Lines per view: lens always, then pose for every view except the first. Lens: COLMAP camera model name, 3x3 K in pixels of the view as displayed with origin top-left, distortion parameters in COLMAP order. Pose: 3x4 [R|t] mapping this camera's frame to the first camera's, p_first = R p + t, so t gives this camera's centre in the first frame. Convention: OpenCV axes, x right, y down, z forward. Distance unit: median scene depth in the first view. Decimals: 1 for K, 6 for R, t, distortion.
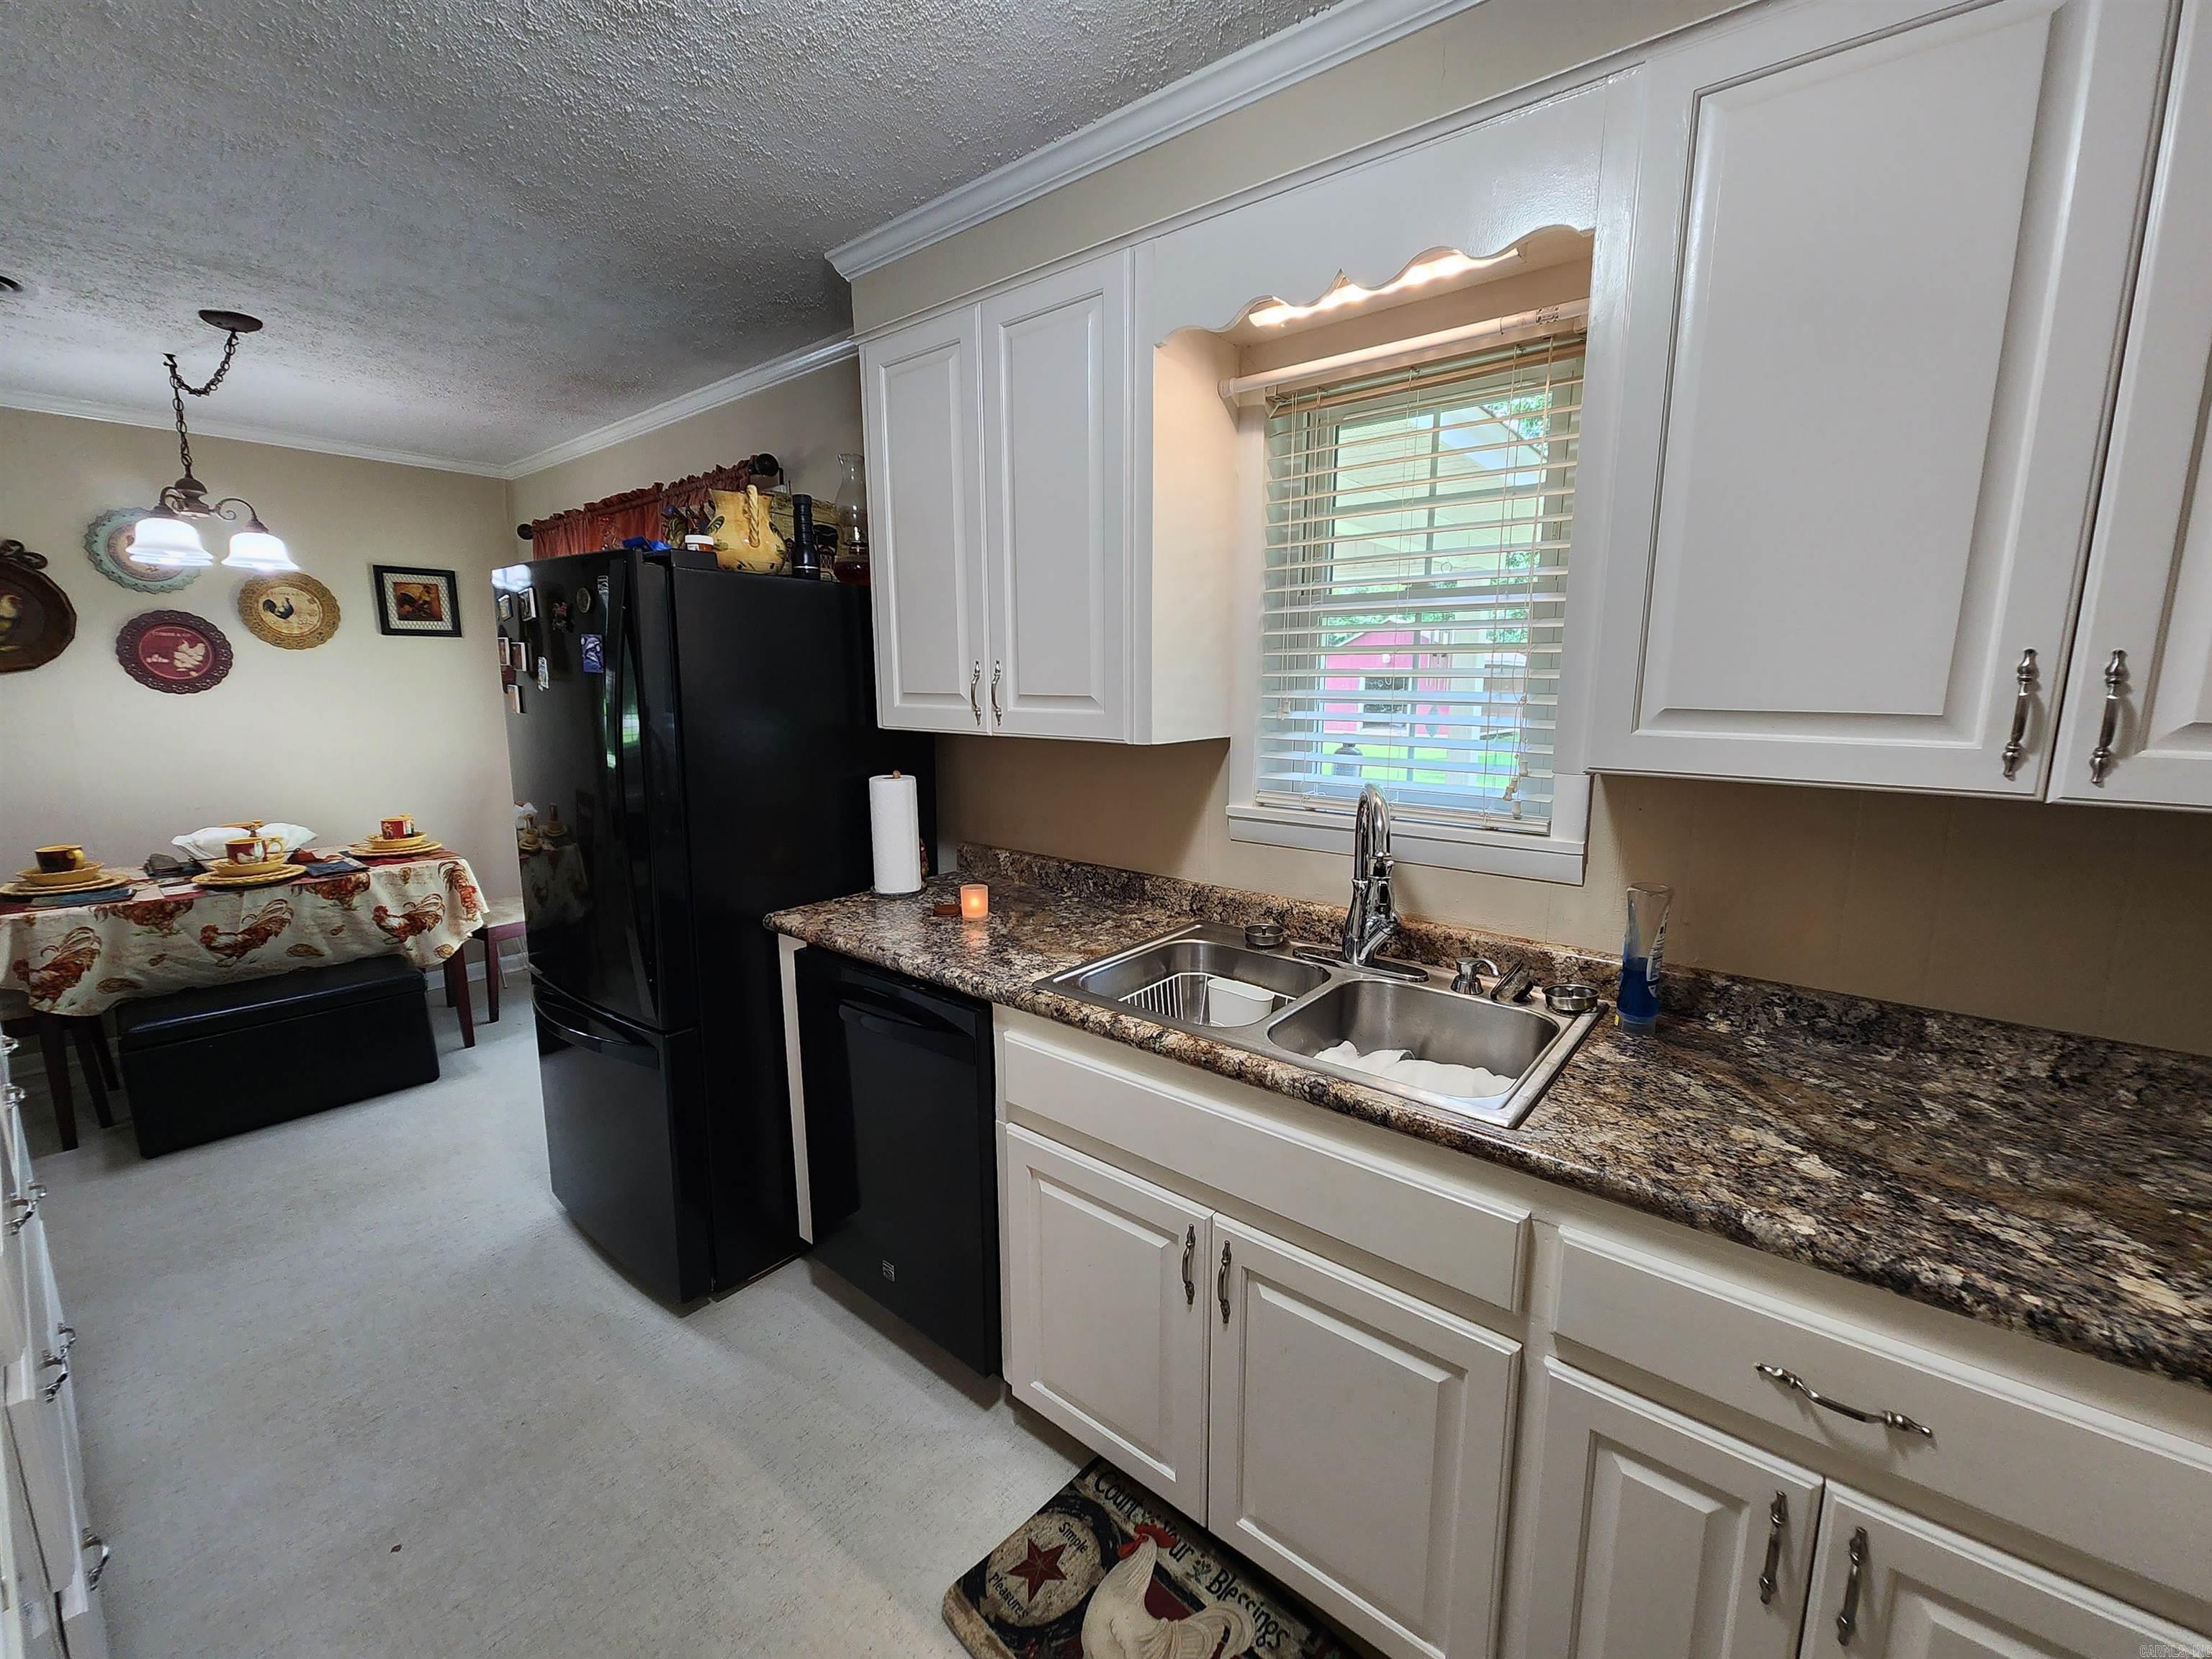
lens RADIAL K [[910.7, 0, 1102.3], [0, 910.7, 833.5], [0, 0, 1]] dist [0.000906, -0.001883]
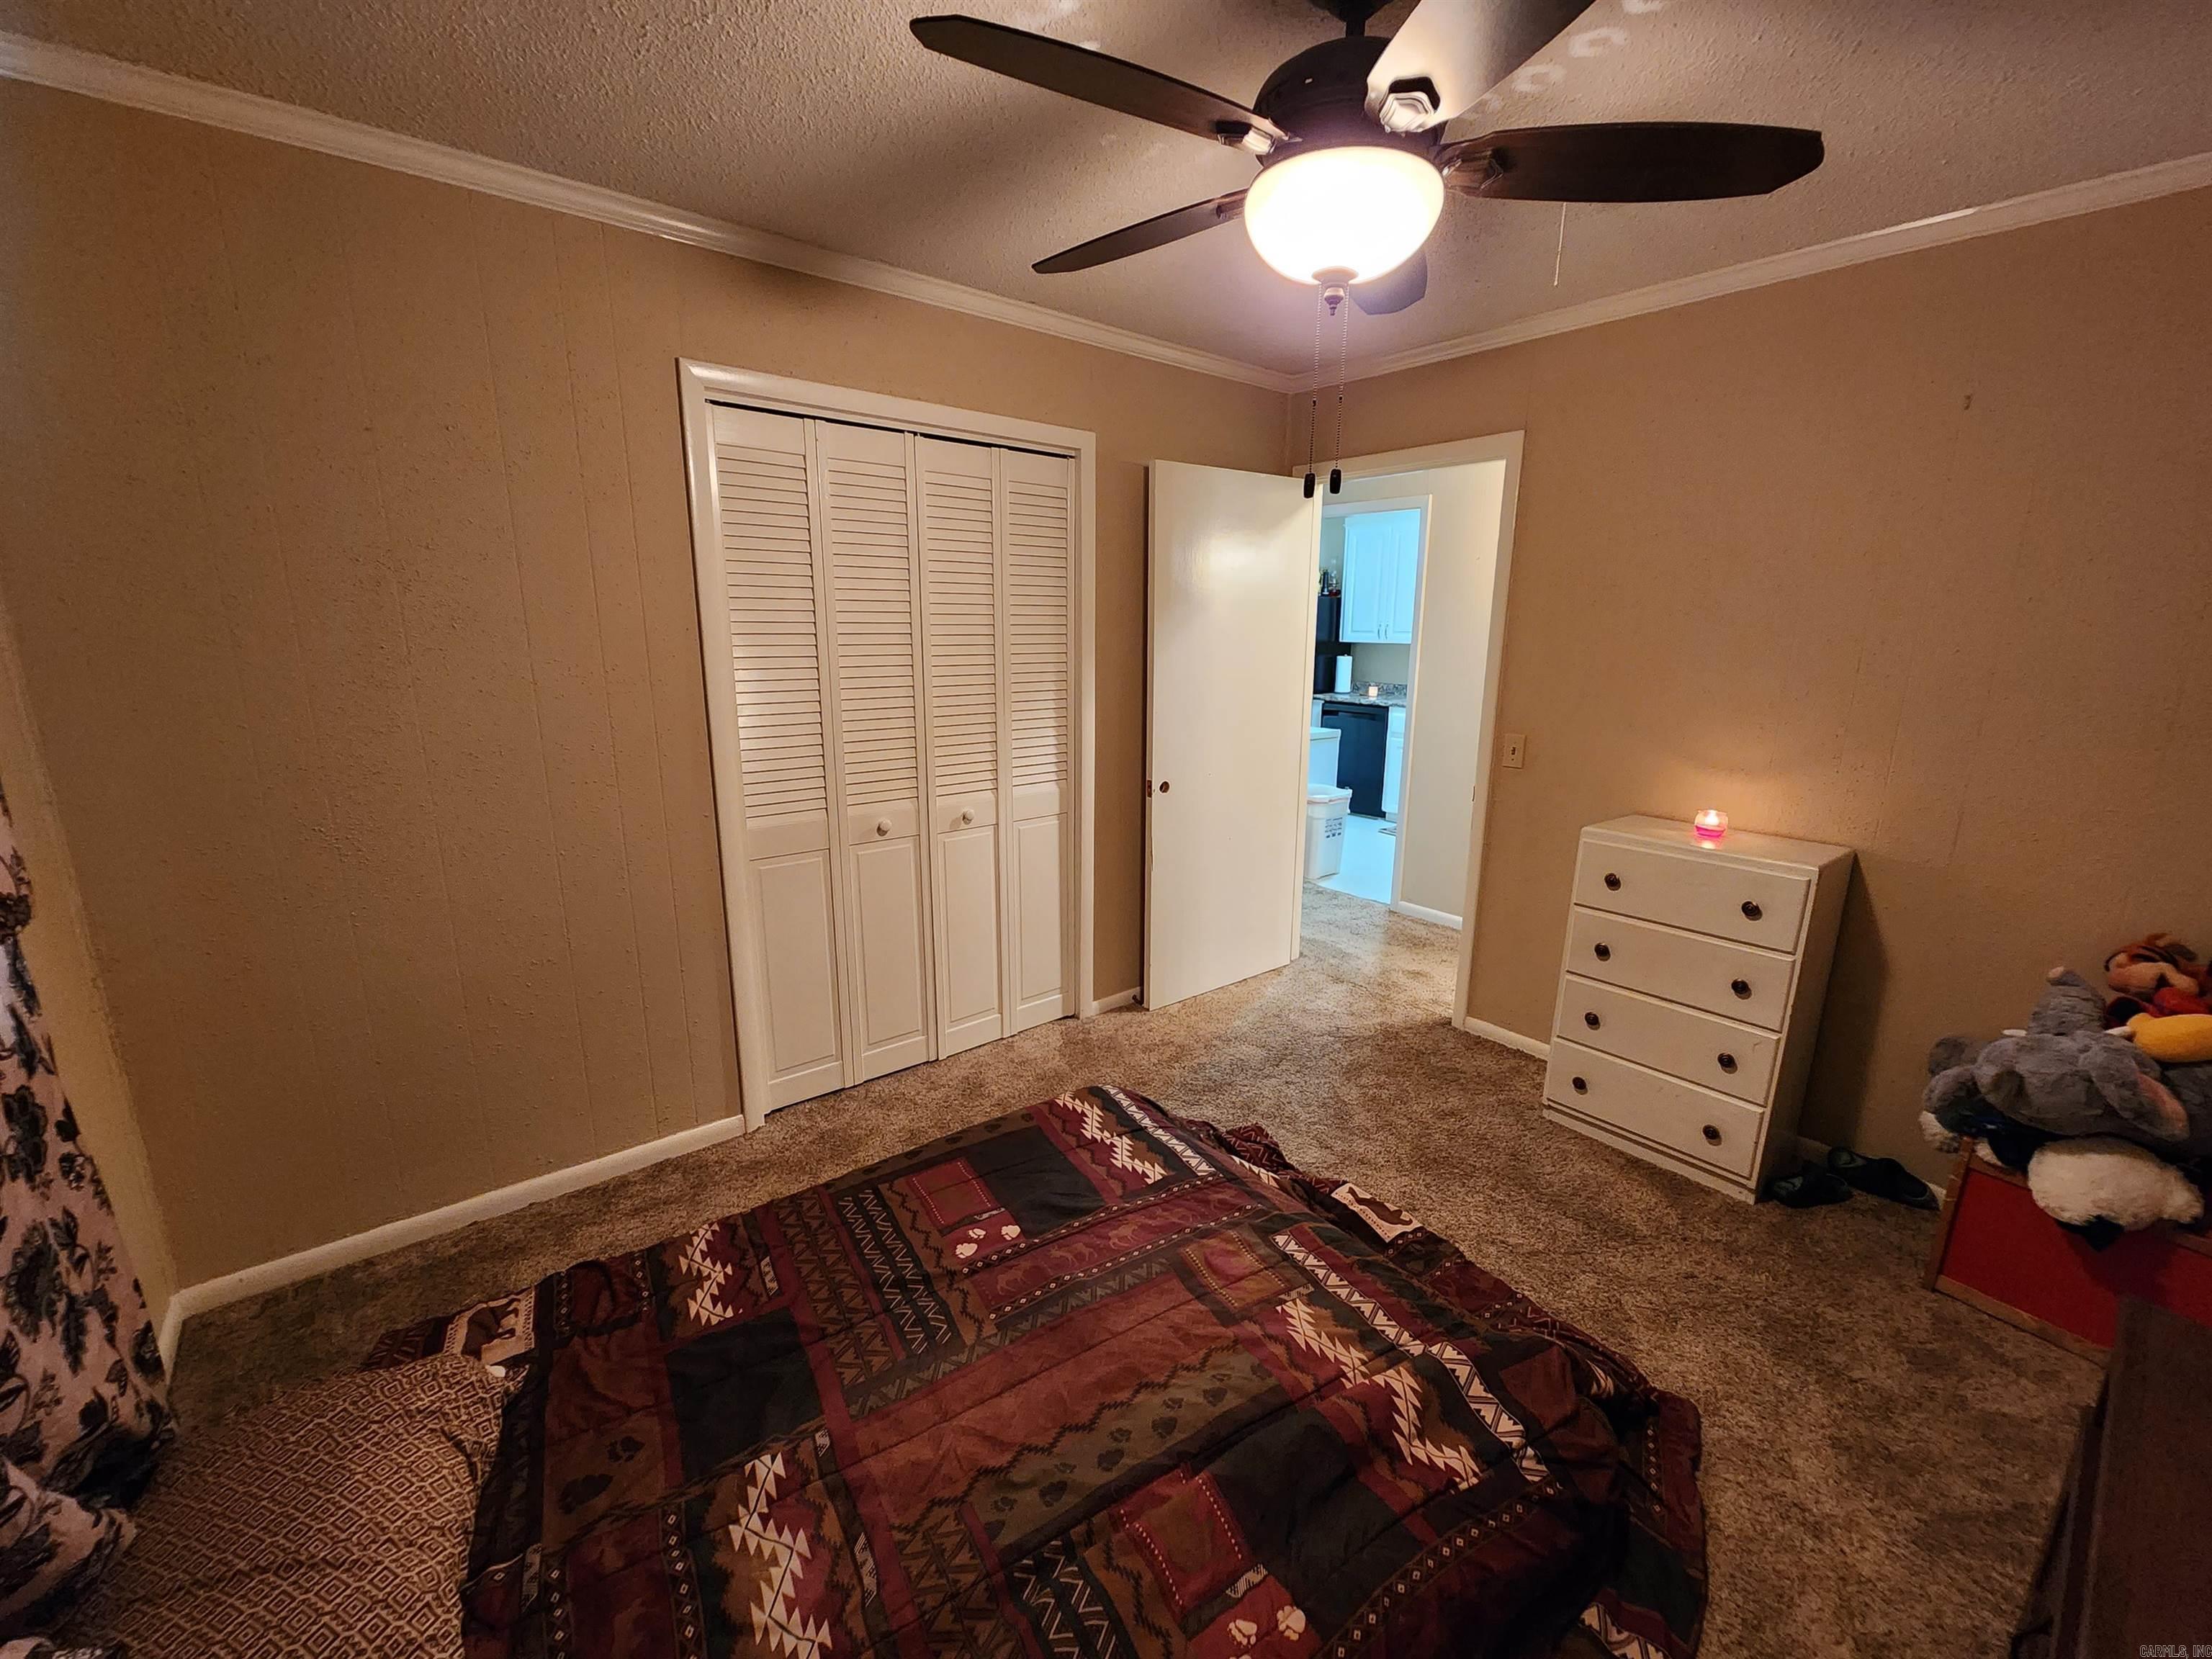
lens RADIAL K [[910.7, 0, 1108.3], [0, 910.7, 834.1], [0, 0, 1]] dist [0.000906, -0.001883]
pose [[0.981479, 0.054262, -0.183722, -0.427321], [-0.042518, 0.996828, 0.067274, 0.398782], [0.186790, -0.058217, 0.980673, -2.471028]]
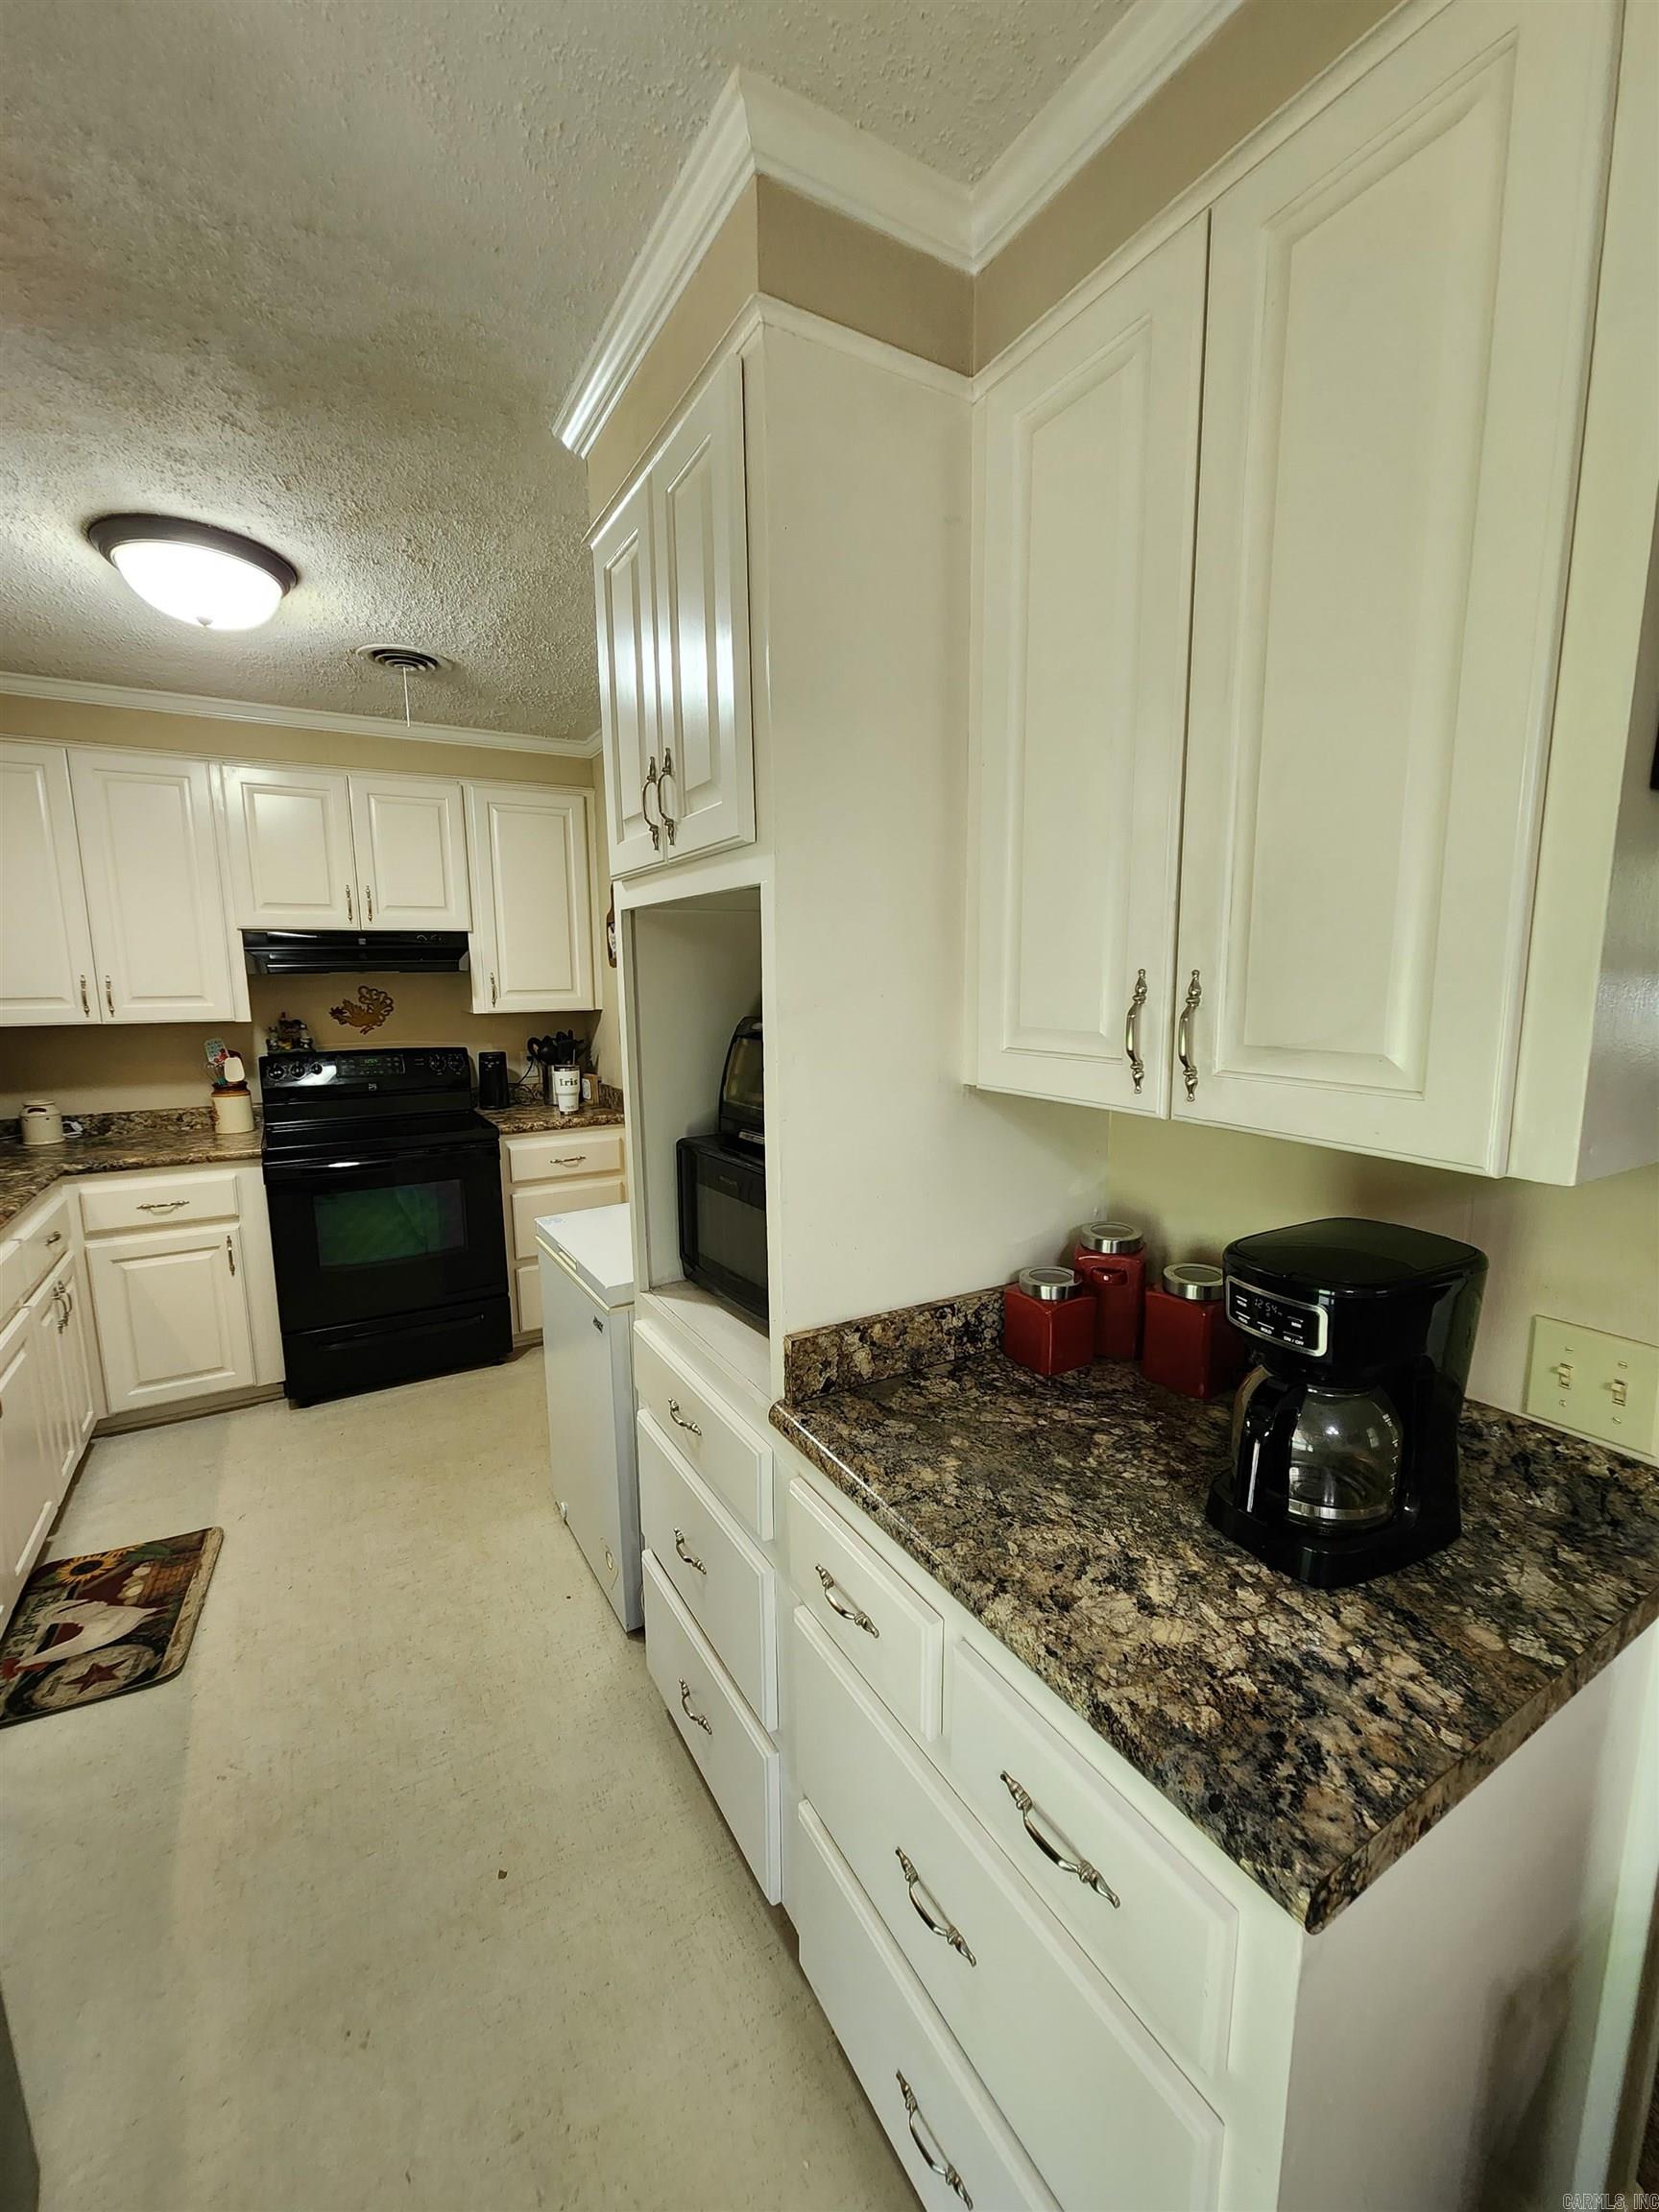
lens RADIAL K [[910.7, 0, 833.5], [0, 910.7, 1109.4], [0, 0, 1]] dist [0.000906, -0.001883]
pose [[-0.938857, -0.044908, 0.341367, -1.679157], [0.065205, 0.950326, 0.304350, -0.322059], [-0.338077, 0.308000, -0.889292, 1.791520]]
